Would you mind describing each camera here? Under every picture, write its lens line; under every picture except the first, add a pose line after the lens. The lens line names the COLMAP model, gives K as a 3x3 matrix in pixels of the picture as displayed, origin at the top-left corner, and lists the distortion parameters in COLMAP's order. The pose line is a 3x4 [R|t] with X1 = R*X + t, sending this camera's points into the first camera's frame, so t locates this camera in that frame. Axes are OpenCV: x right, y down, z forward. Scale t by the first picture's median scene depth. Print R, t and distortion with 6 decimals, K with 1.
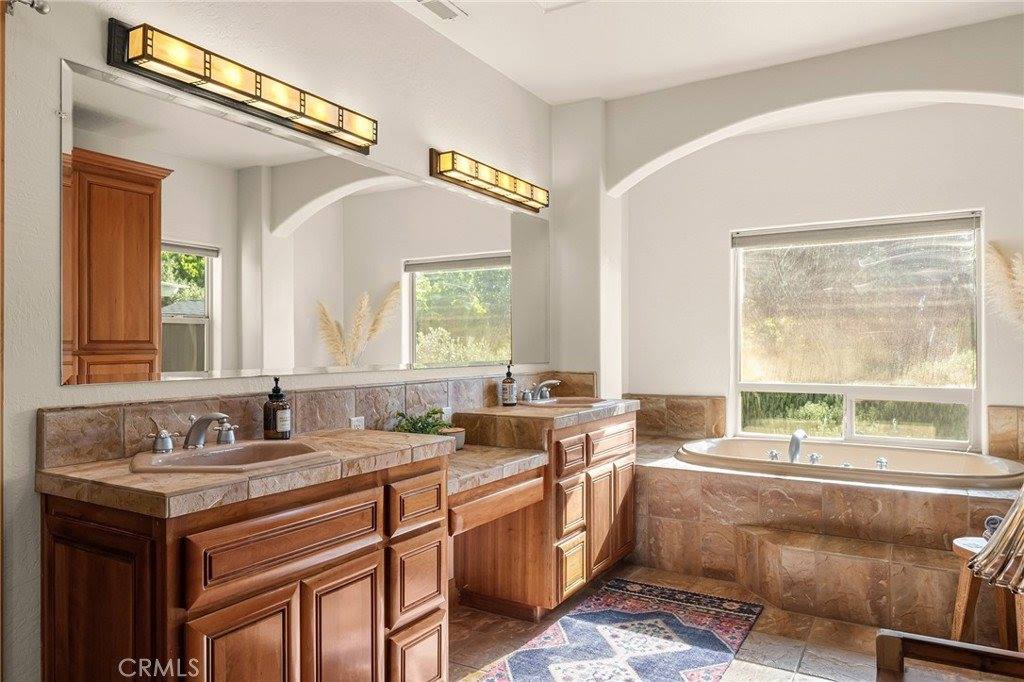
lens RADIAL K [[665.9, 0, 512.8], [0, 665.9, 341.2], [0, 0, 1]] dist [-0.008843, 0.000181]
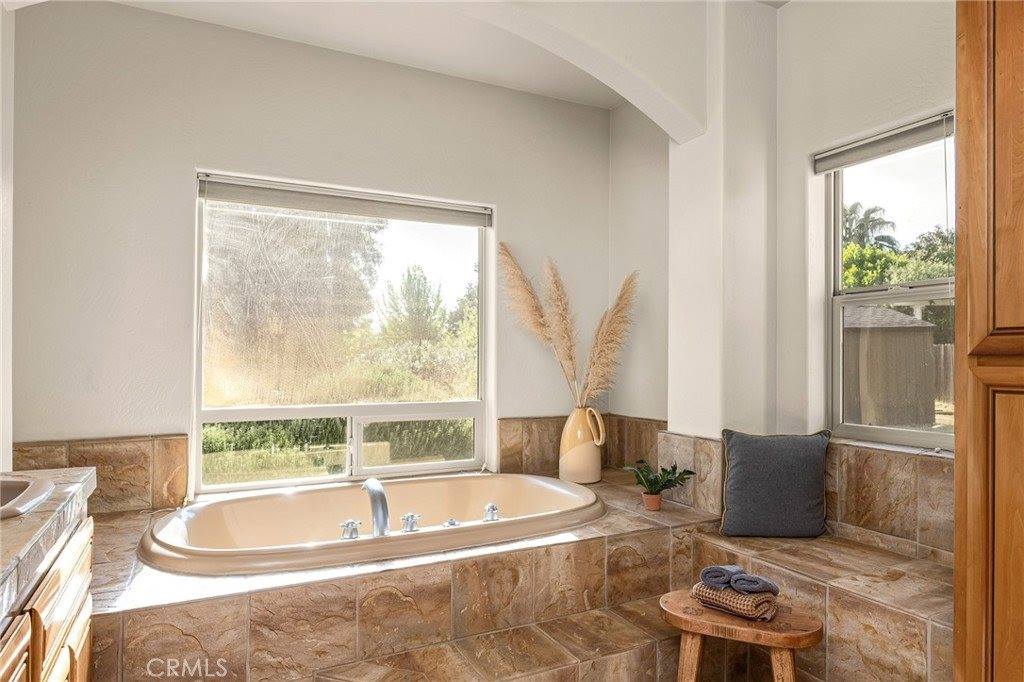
lens RADIAL K [[631.1, 0, 514.0], [0, 631.1, 346.9], [0, 0, 1]] dist [-0.008880, 0.000067]
pose [[0.525620, 0.022732, 0.850416, -0.021459], [-0.007893, 0.999730, -0.021845, 0.015210], [-0.850683, 0.004770, 0.525658, 0.500726]]
